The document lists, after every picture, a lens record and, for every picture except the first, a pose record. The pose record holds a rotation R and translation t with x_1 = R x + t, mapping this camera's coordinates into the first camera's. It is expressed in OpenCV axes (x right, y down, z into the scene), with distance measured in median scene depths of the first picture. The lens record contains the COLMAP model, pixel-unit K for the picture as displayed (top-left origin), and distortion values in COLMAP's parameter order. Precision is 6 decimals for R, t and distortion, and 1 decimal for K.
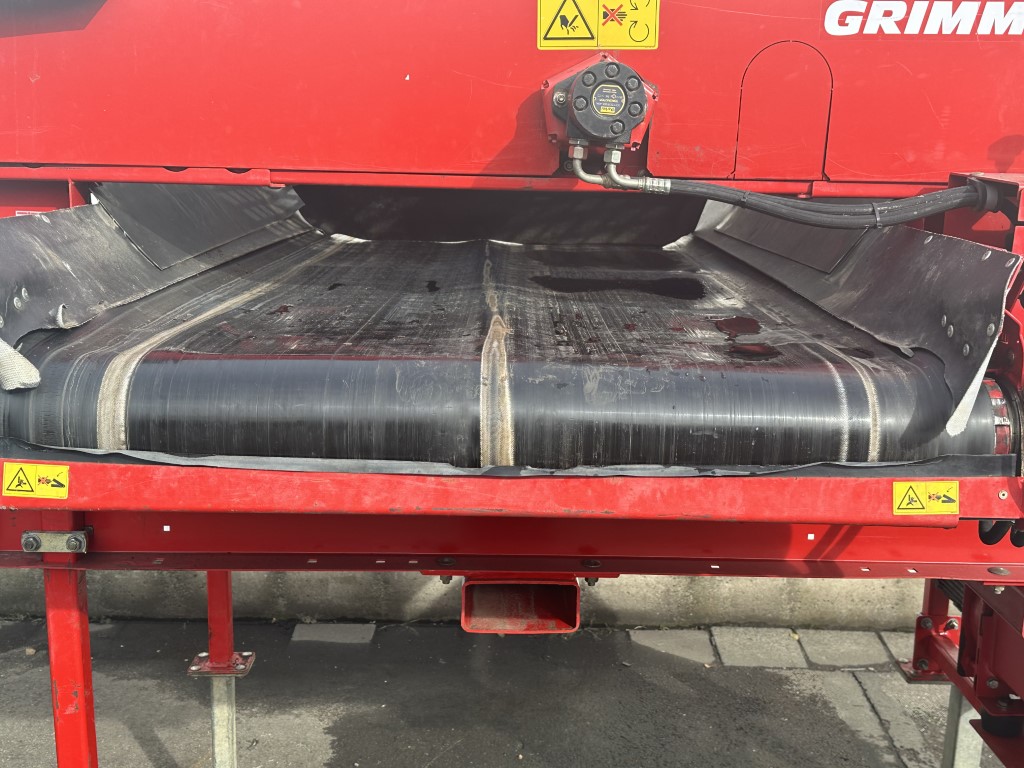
lens RADIAL K [[1197.8, 0, 514.1], [0, 1197.8, 368.2], [0, 0, 1]] dist [0.188111, -0.419605]
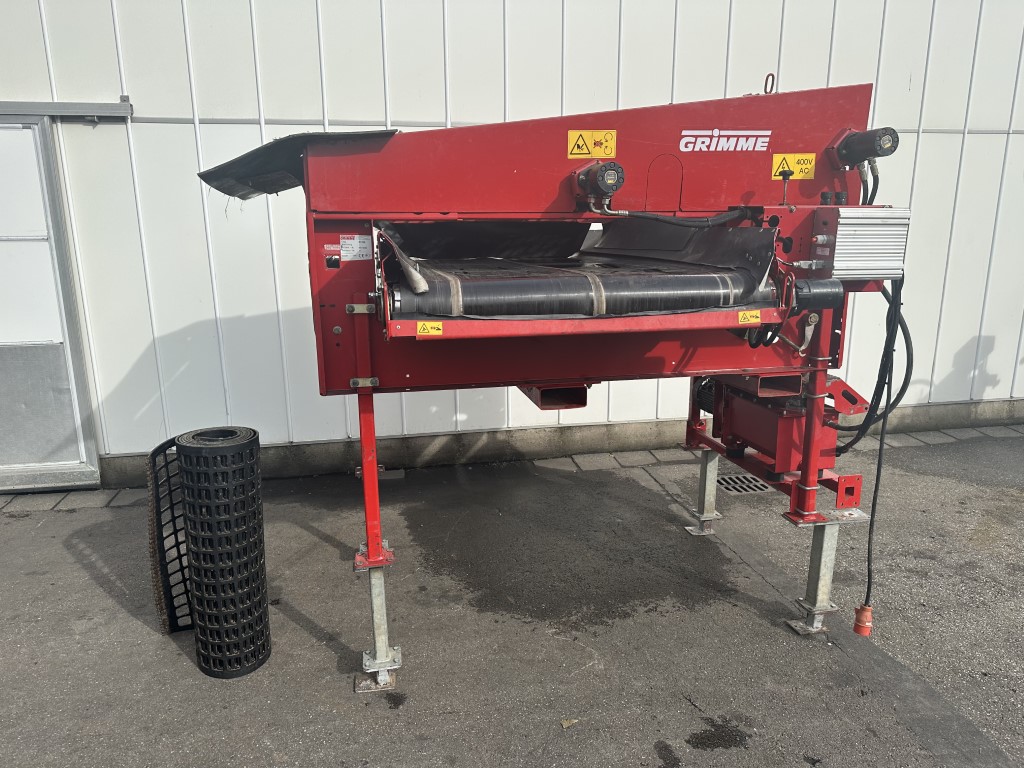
lens RADIAL K [[708.5, 0, 515.5], [0, 708.5, 376.7], [0, 0, 1]] dist [0.156263, -0.277940]
pose [[0.980214, -0.066819, 0.186322, -0.175590], [0.063366, 0.997691, 0.024433, 0.059351], [-0.187524, -0.012143, 0.982185, -0.179072]]
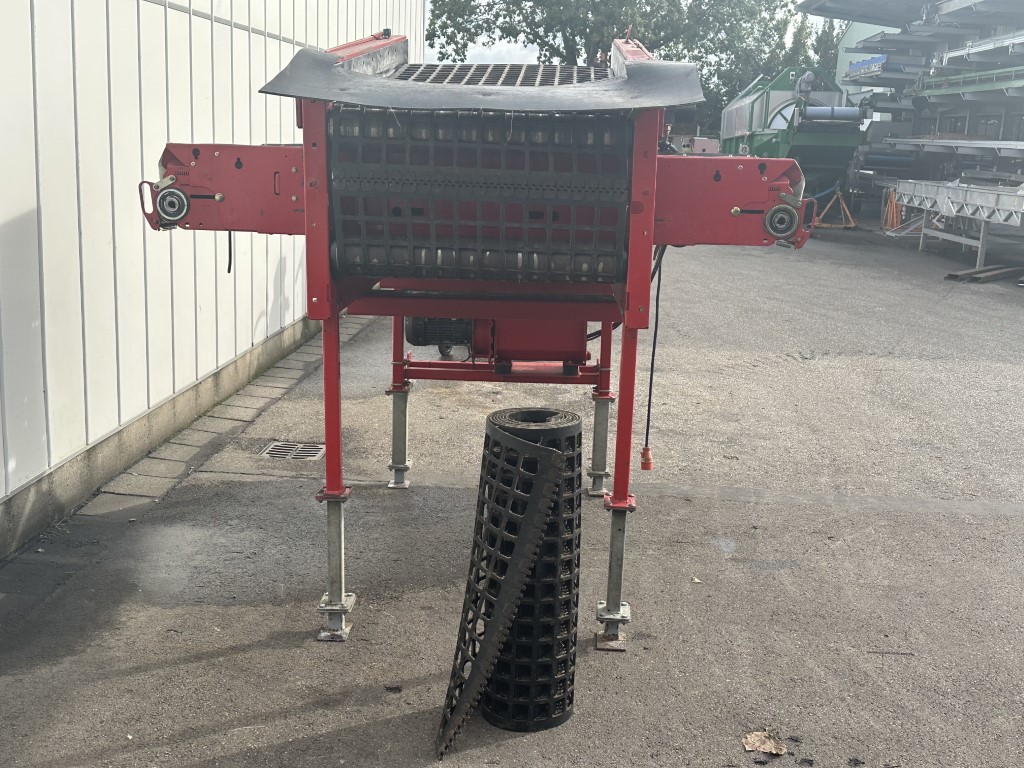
lens RADIAL K [[1197.8, 0, 514.1], [0, 1197.8, 368.2], [0, 0, 1]] dist [0.188111, -0.419605]
pose [[0.067302, -0.210571, 0.975259, -1.294264], [0.165671, 0.966264, 0.197196, -0.116653], [-0.983882, 0.148301, 0.099917, 0.520262]]
